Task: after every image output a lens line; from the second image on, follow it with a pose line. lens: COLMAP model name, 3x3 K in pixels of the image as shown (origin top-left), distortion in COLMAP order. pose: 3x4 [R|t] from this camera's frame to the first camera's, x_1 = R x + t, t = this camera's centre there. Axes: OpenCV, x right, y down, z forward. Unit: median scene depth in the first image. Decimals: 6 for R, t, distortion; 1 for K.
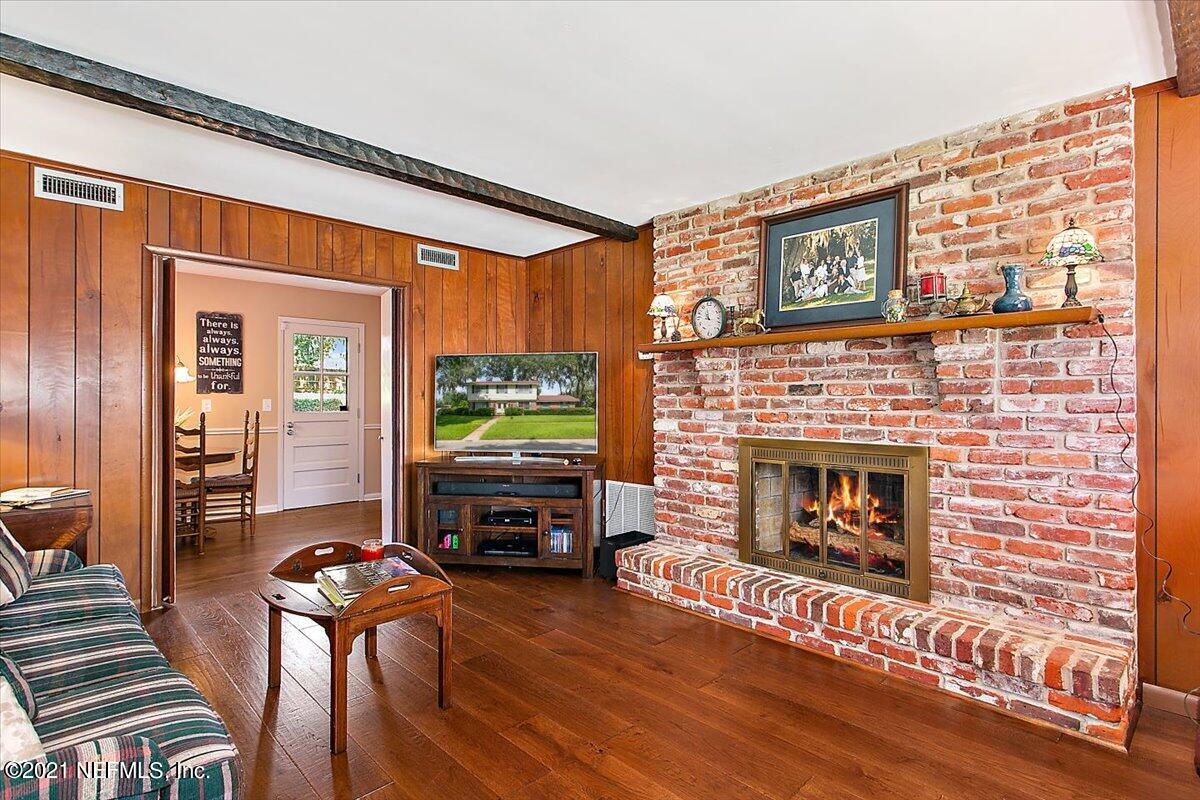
lens RADIAL K [[595.3, 0, 590.6], [0, 595.3, 398.4], [0, 0, 1]] dist [-0.000176, -0.000126]
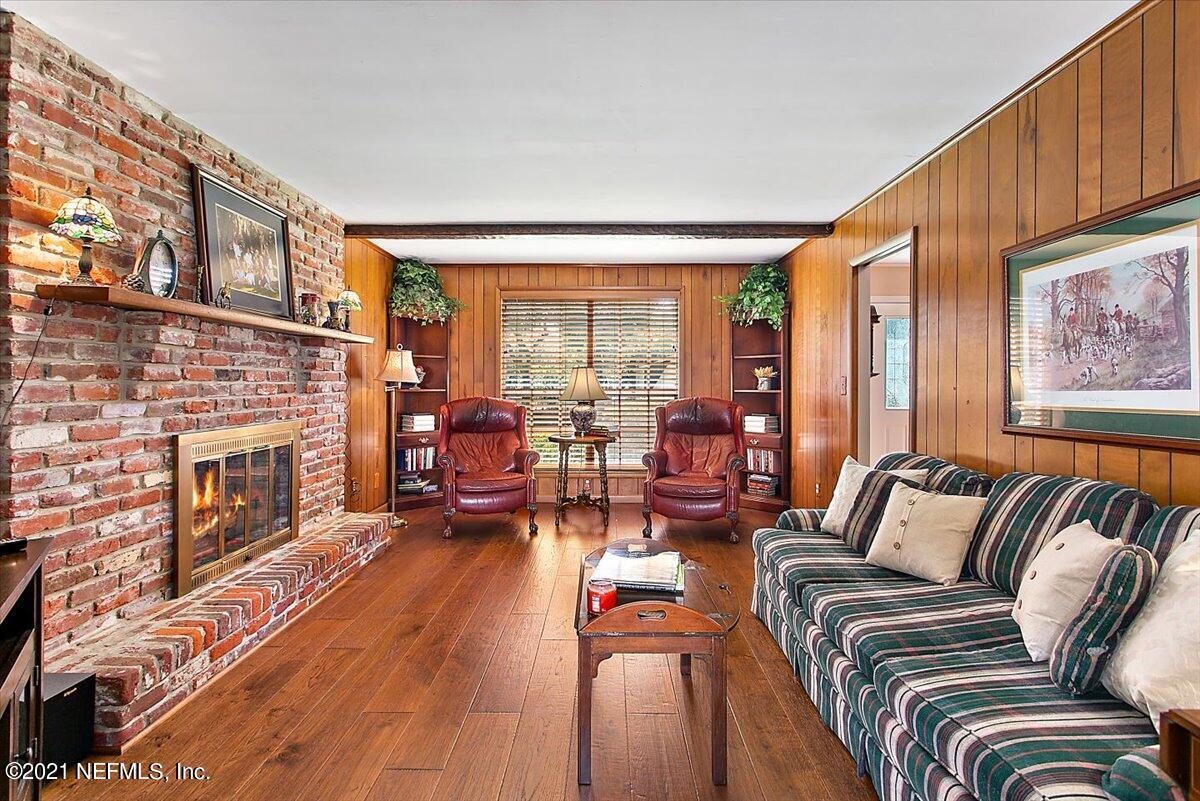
lens RADIAL K [[595.3, 0, 590.6], [0, 595.3, 398.9], [0, 0, 1]] dist [-0.000176, -0.000126]
pose [[-0.706179, -0.018379, 0.707795, -0.656673], [0.001759, 0.999614, 0.027711, -0.001847], [-0.708031, 0.020814, -0.705874, 1.150951]]
